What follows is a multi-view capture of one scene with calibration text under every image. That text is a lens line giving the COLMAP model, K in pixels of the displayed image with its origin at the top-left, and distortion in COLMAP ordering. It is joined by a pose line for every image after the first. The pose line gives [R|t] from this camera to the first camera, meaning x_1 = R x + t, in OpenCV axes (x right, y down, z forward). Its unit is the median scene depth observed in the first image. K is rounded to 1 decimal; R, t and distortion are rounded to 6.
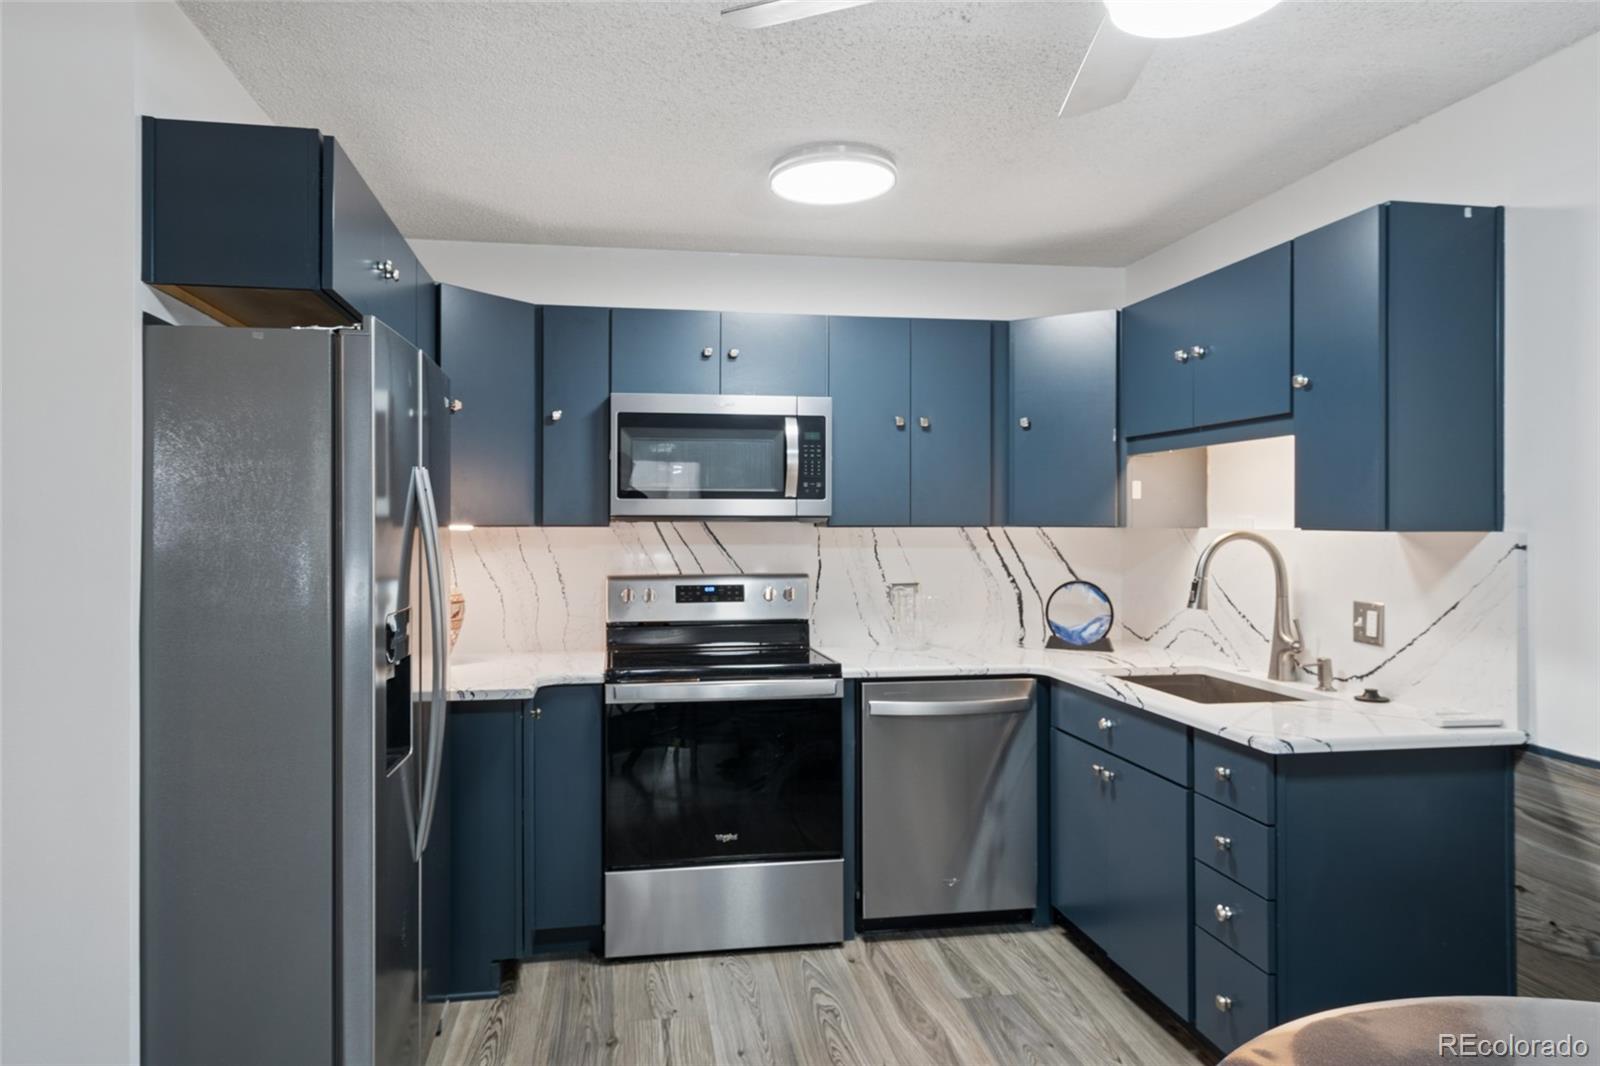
lens RADIAL K [[1031.1, 0, 790.9], [0, 1031.1, 525.7], [0, 0, 1]] dist [0.001917, 0.000186]
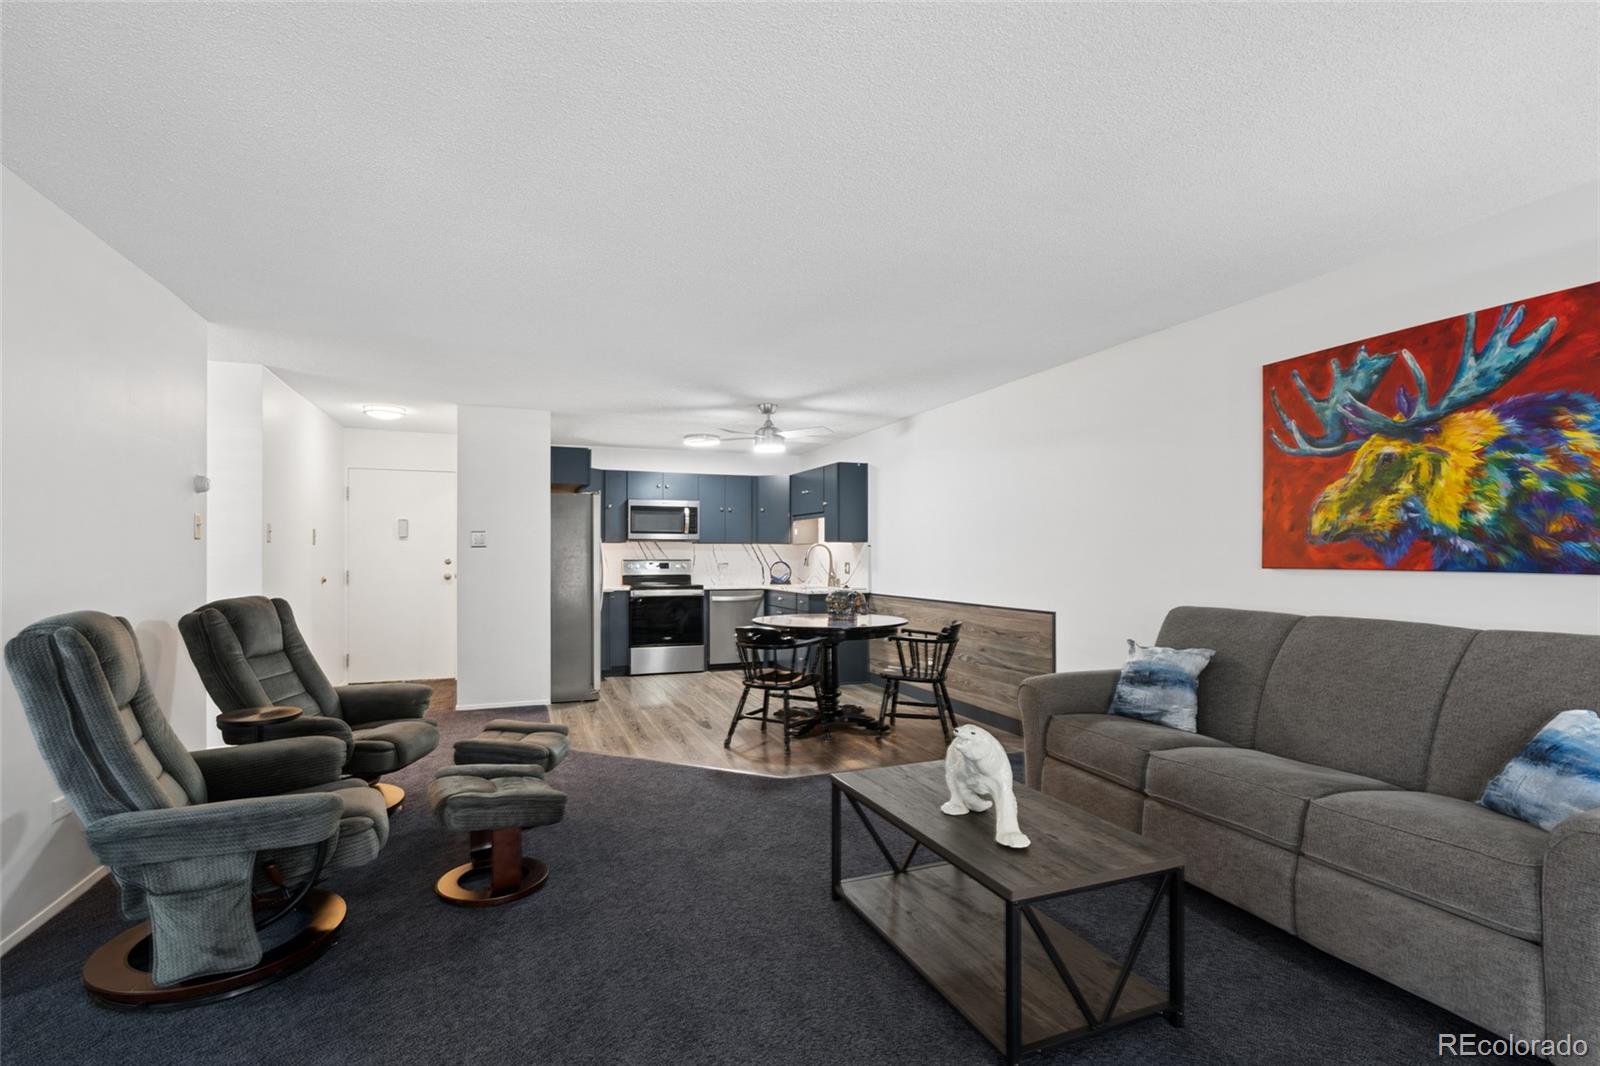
lens RADIAL K [[741.6, 0, 789.5], [0, 741.6, 537.0], [0, 0, 1]] dist [-0.000469, -0.000067]
pose [[0.982236, 0.005177, 0.187578, -0.114216], [-0.000120, 0.999636, -0.026960, 0.044047], [-0.187649, 0.026459, 0.981880, -1.255781]]
